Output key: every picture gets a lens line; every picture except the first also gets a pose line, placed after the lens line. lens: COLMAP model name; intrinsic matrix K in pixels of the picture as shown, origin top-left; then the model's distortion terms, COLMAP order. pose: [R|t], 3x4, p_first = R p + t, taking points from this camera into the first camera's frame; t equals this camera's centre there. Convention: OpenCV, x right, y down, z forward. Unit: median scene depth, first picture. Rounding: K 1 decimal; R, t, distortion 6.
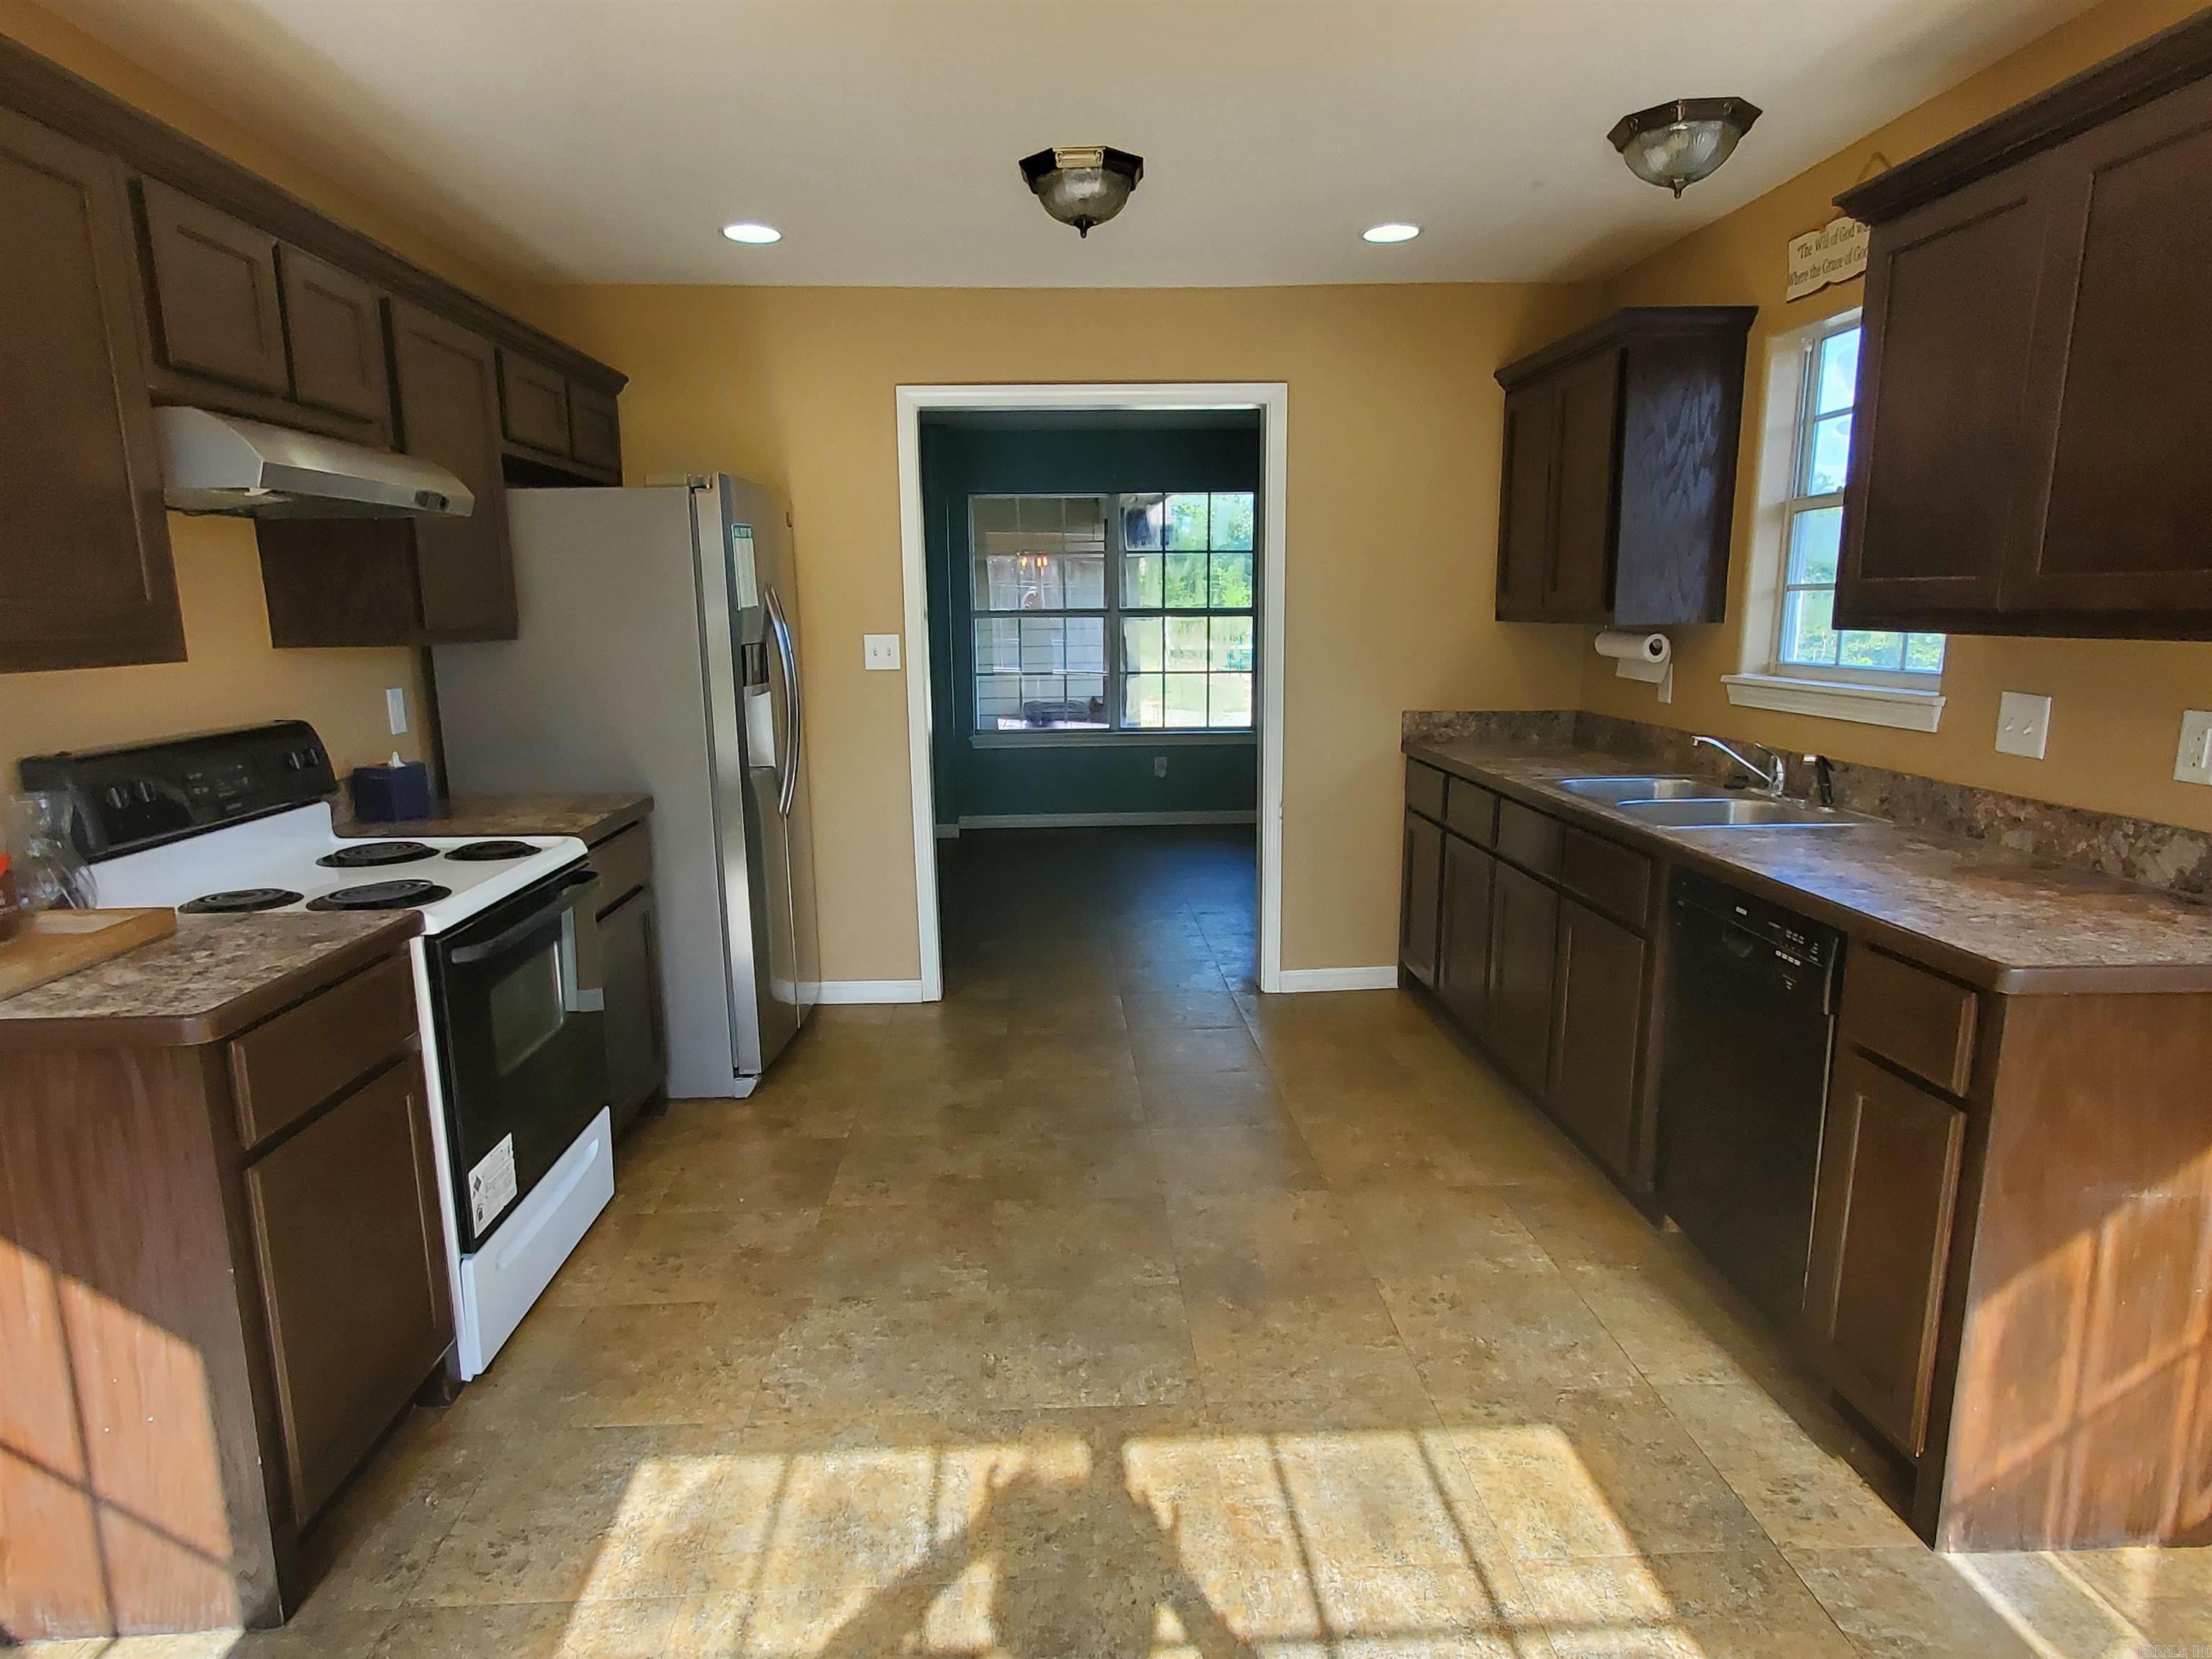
lens RADIAL K [[1271.8, 0, 1102.2], [0, 1271.8, 851.8], [0, 0, 1]] dist [-0.000233, 0.002444]
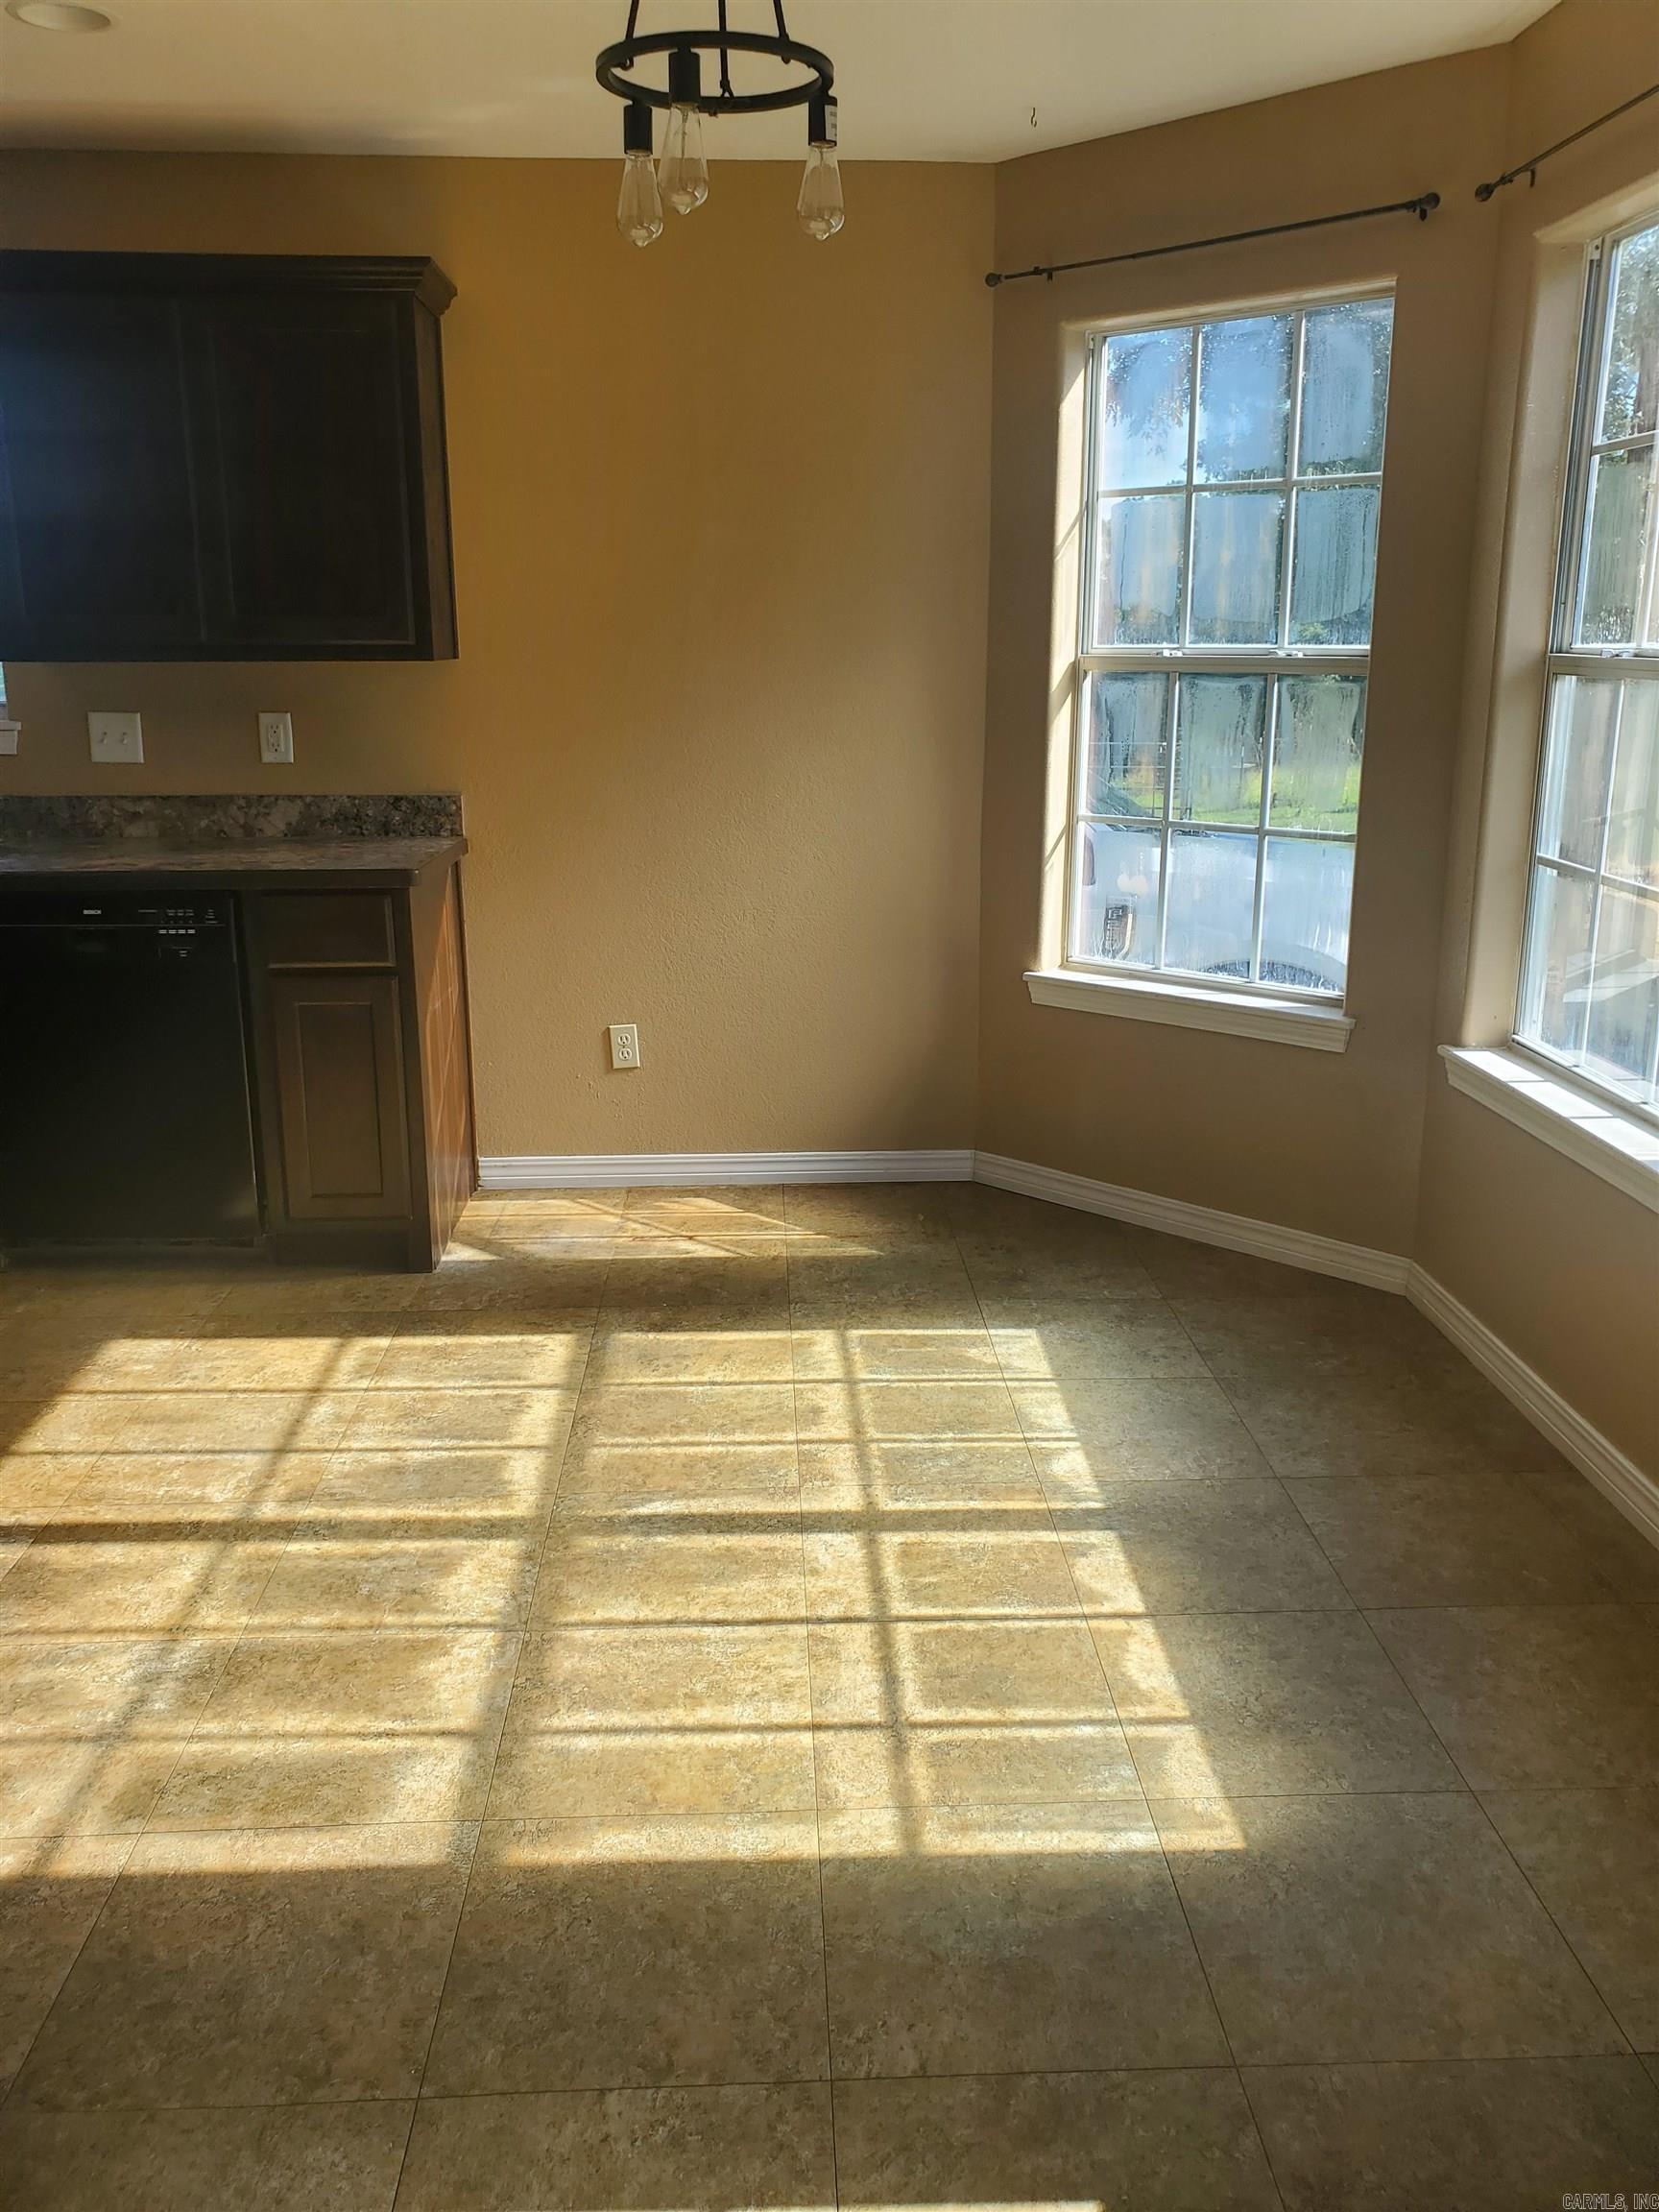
lens RADIAL K [[1715.4, 0, 818.8], [0, 1715.4, 1048.0], [0, 0, 1]] dist [-0.007043, 0.001583]
pose [[-0.002910, -0.223654, 0.974664, -0.845384], [0.193402, 0.956140, 0.219980, -0.040309], [-0.981115, 0.189142, 0.040472, 0.280364]]
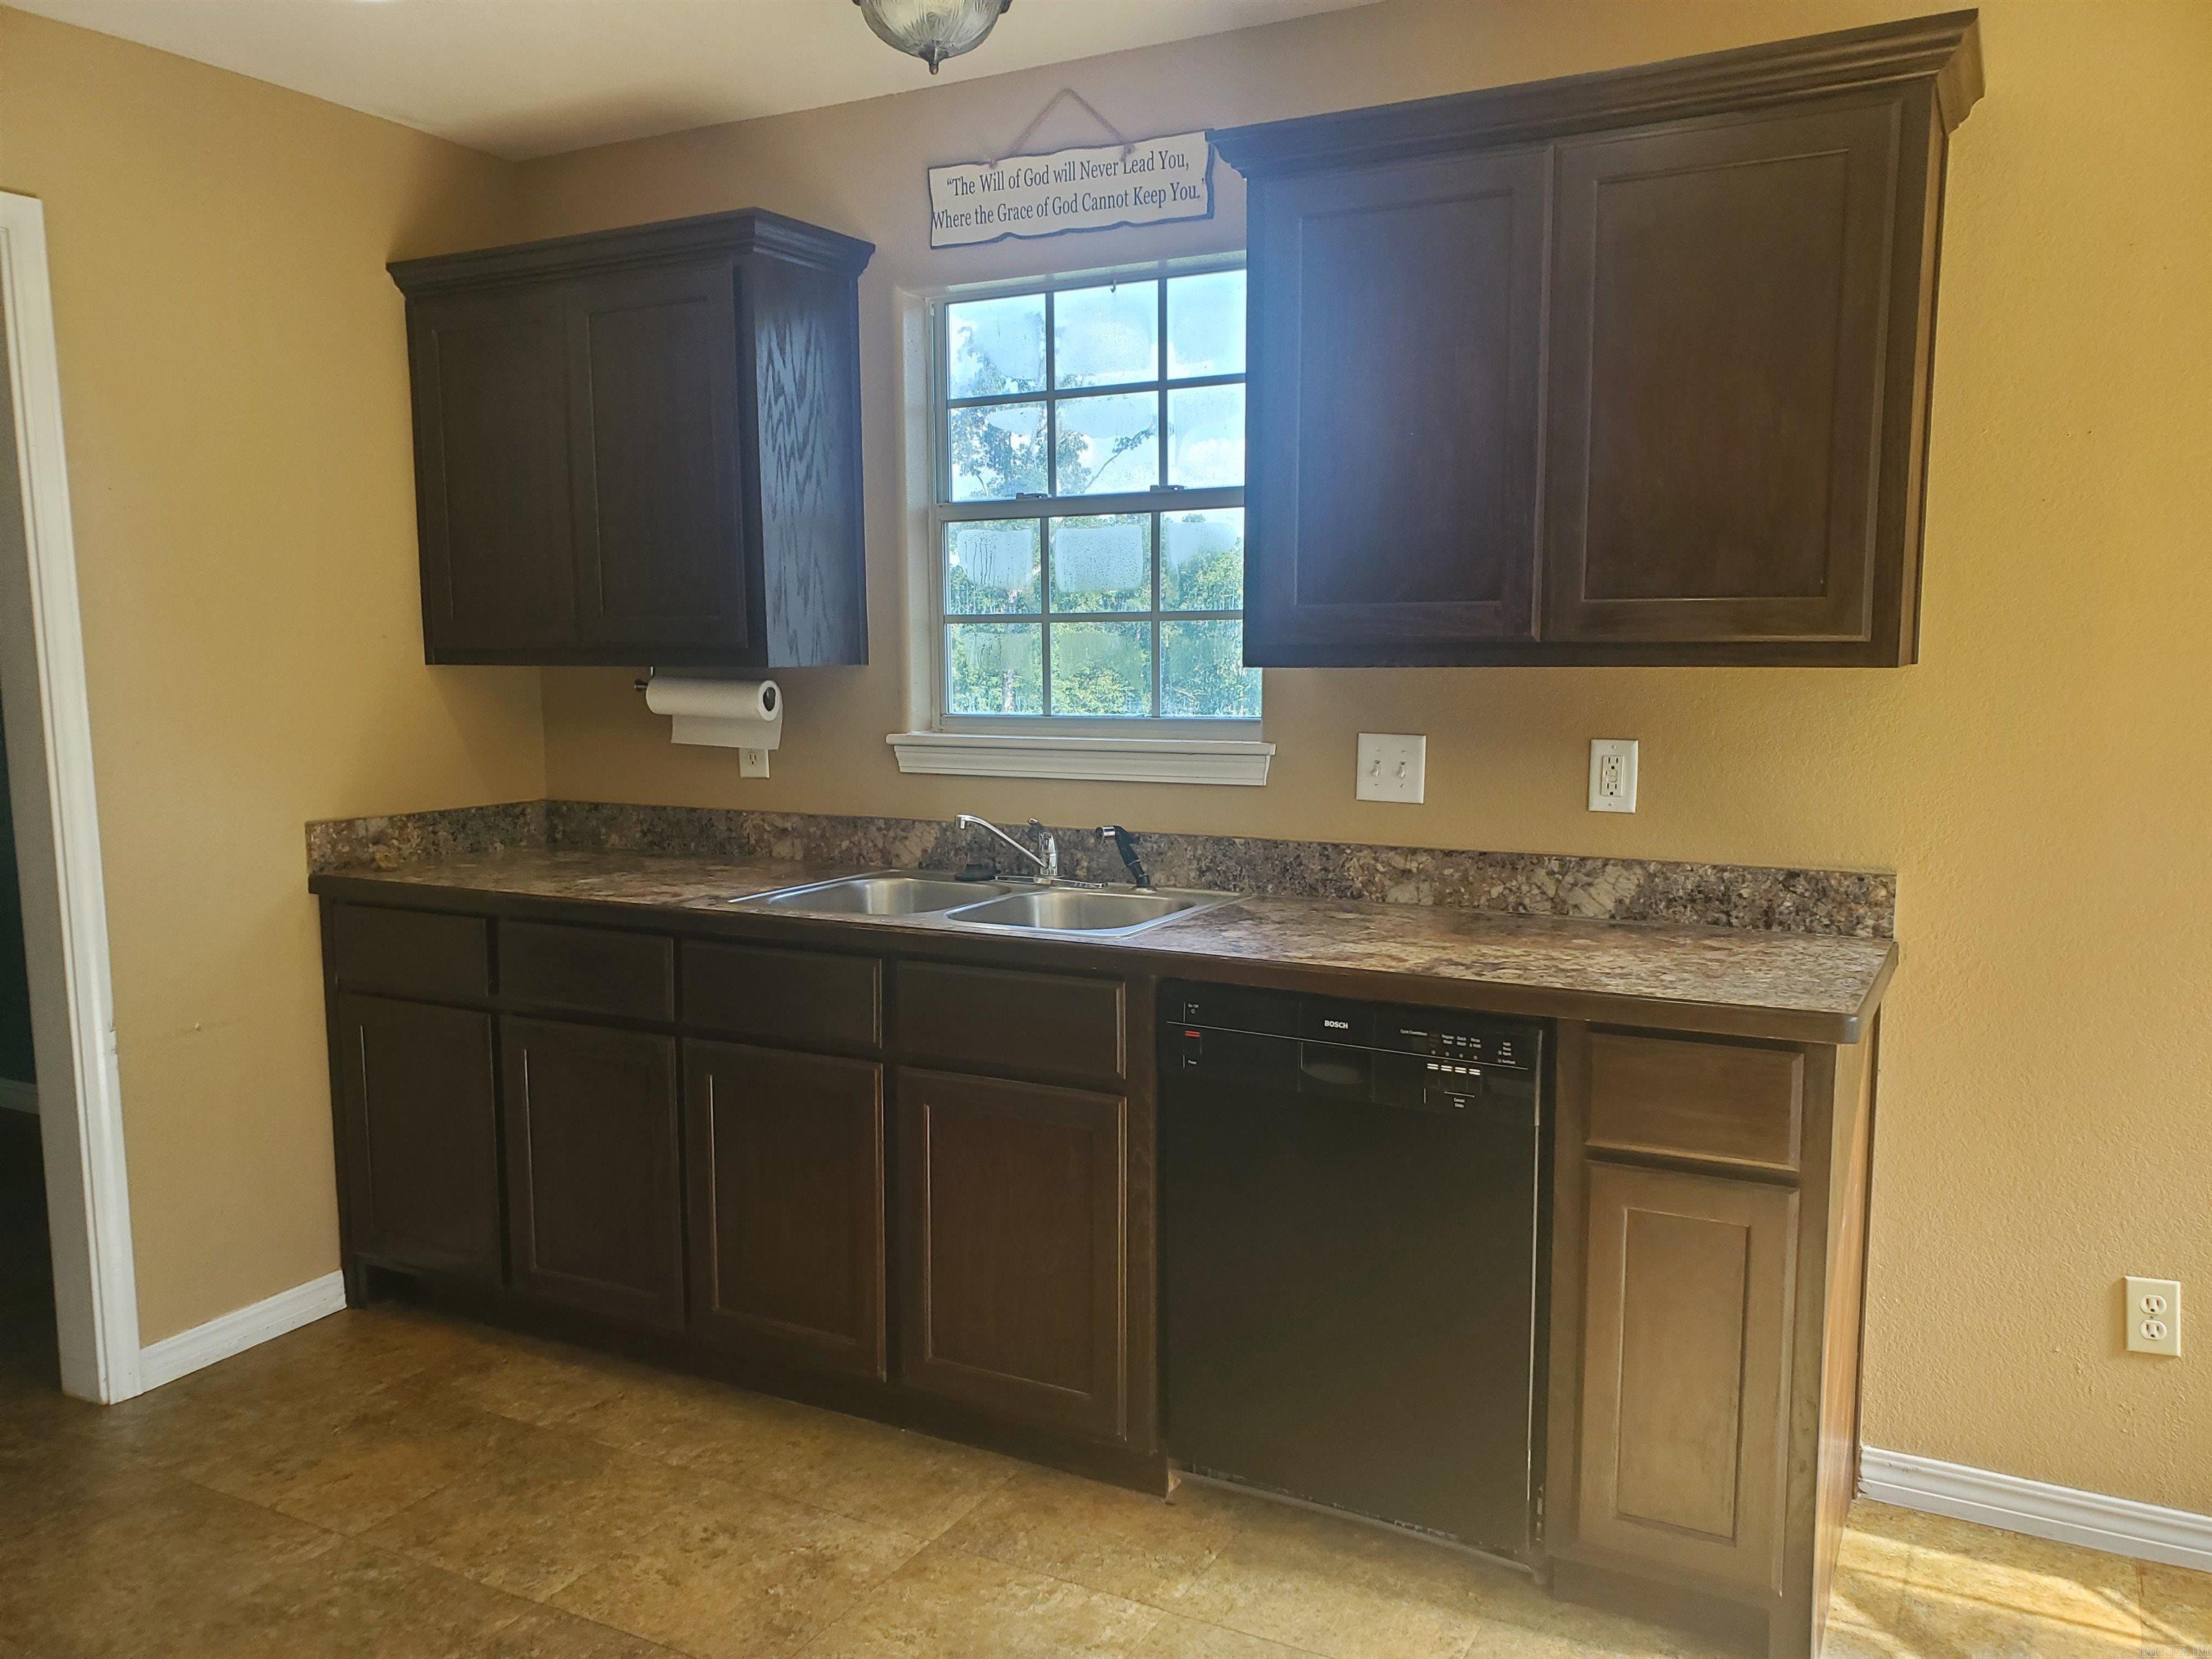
lens RADIAL K [[1700.9, 0, 1098.7], [0, 1700.9, 856.7], [0, 0, 1]] dist [0.128776, -0.285268]
pose [[0.513277, -0.099967, 0.852381, -0.376945], [0.162806, 0.986500, 0.017659, -0.081650], [-0.842639, 0.129709, 0.522623, 0.478340]]
